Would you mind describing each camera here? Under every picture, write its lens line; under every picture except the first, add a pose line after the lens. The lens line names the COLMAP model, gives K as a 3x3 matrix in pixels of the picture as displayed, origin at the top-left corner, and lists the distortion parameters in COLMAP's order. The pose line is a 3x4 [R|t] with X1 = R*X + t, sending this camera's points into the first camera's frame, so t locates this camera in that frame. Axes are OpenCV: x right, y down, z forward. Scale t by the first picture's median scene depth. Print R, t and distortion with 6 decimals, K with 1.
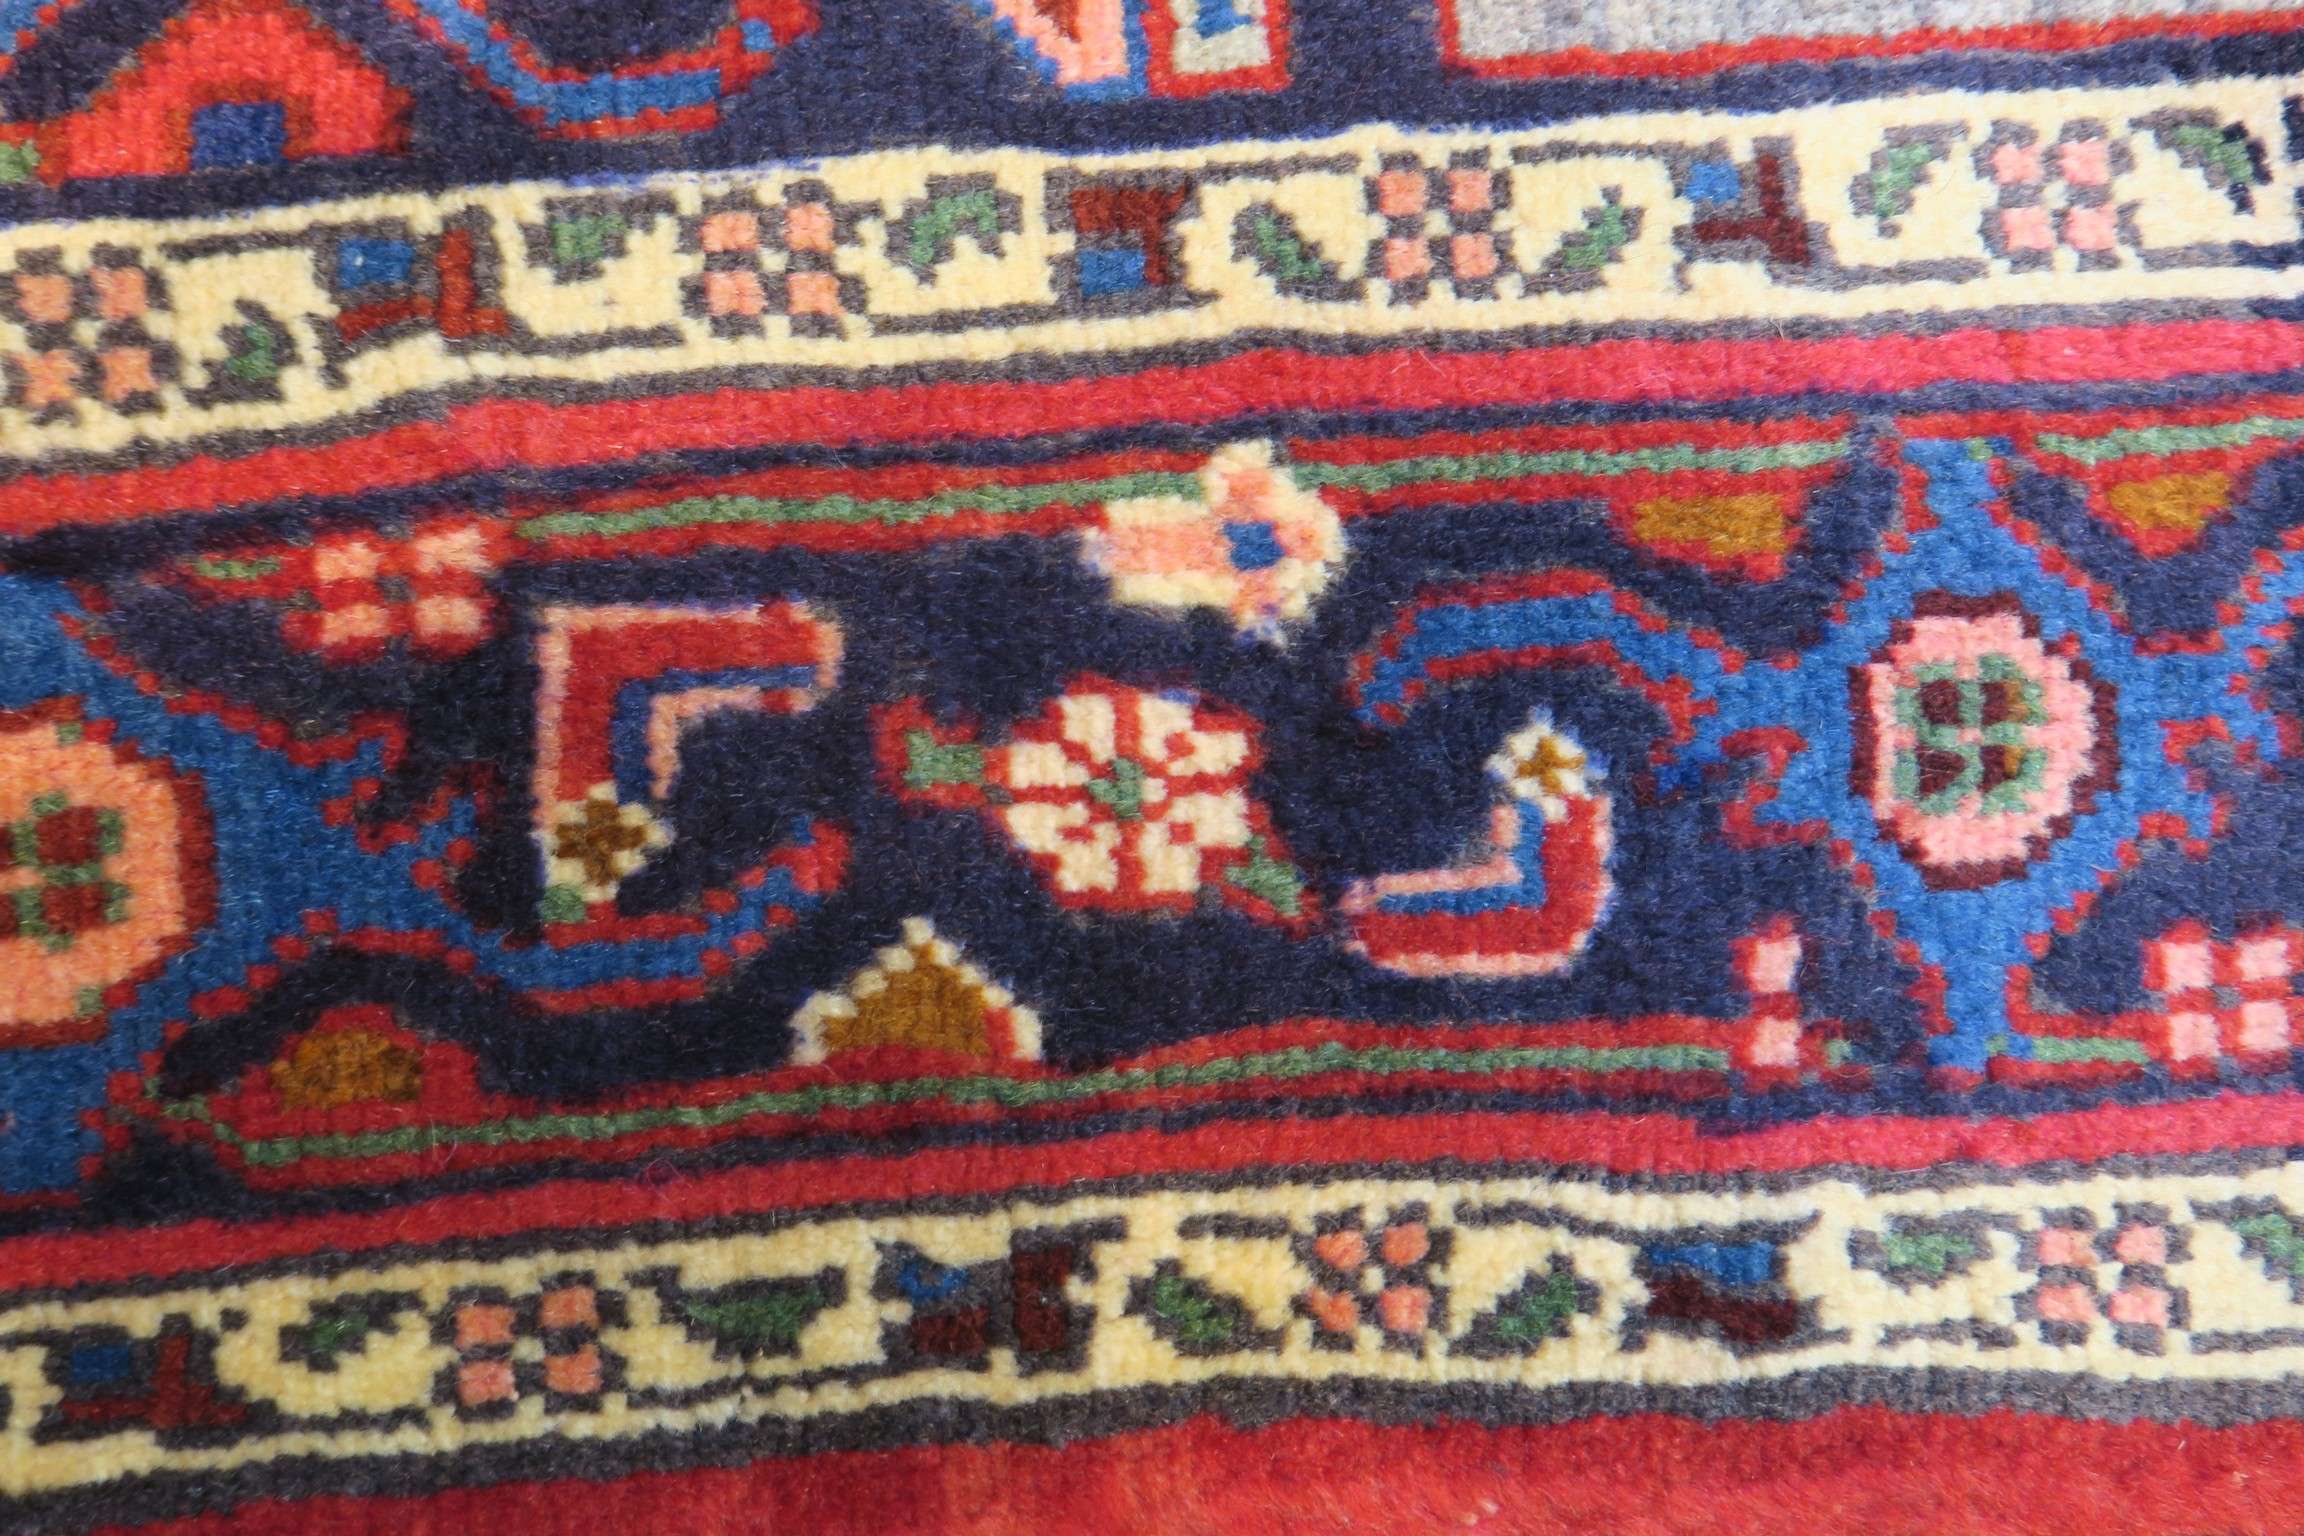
lens RADIAL K [[2070.4, 0, 1152.0], [0, 2070.4, 768.0], [0, 0, 1]] dist [-0.024895, 0.009267]
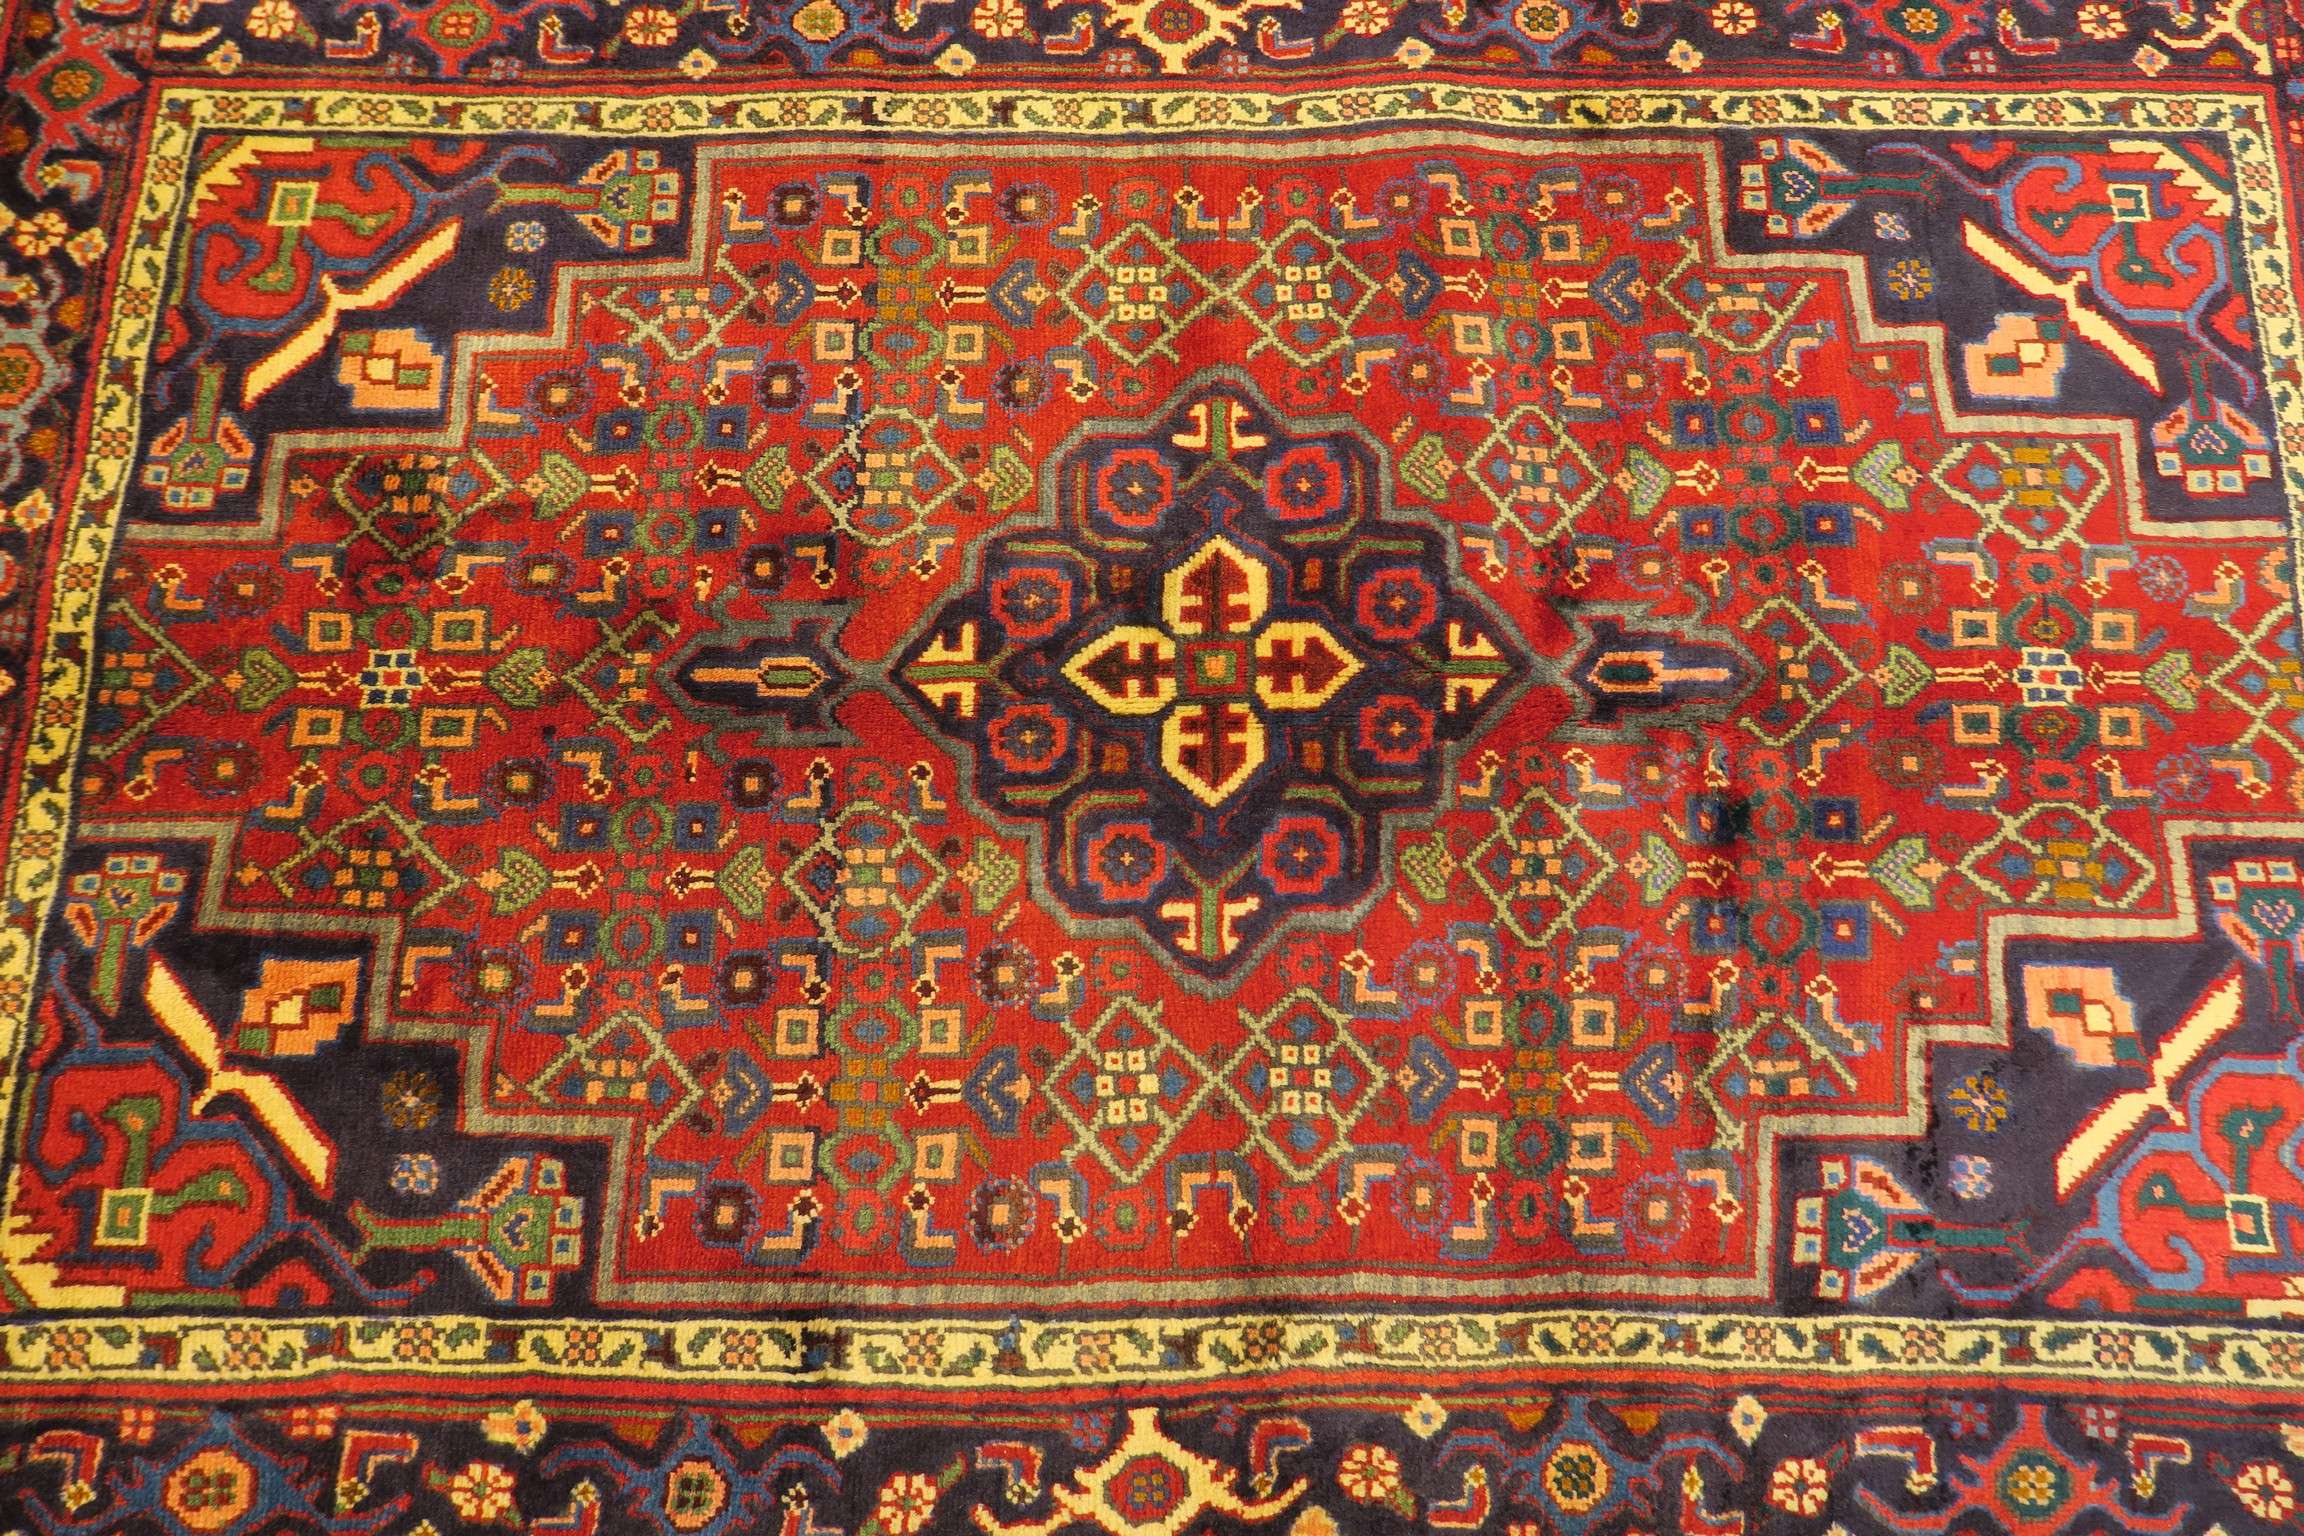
lens RADIAL K [[2070.4, 0, 1152.0], [0, 2070.4, 768.0], [0, 0, 1]] dist [-0.024895, 0.009267]
pose [[0.996628, 0.065163, -0.049869, 1.357509], [-0.073384, 0.979738, -0.186356, -0.695174], [0.036715, 0.189387, 0.981216, -3.060293]]
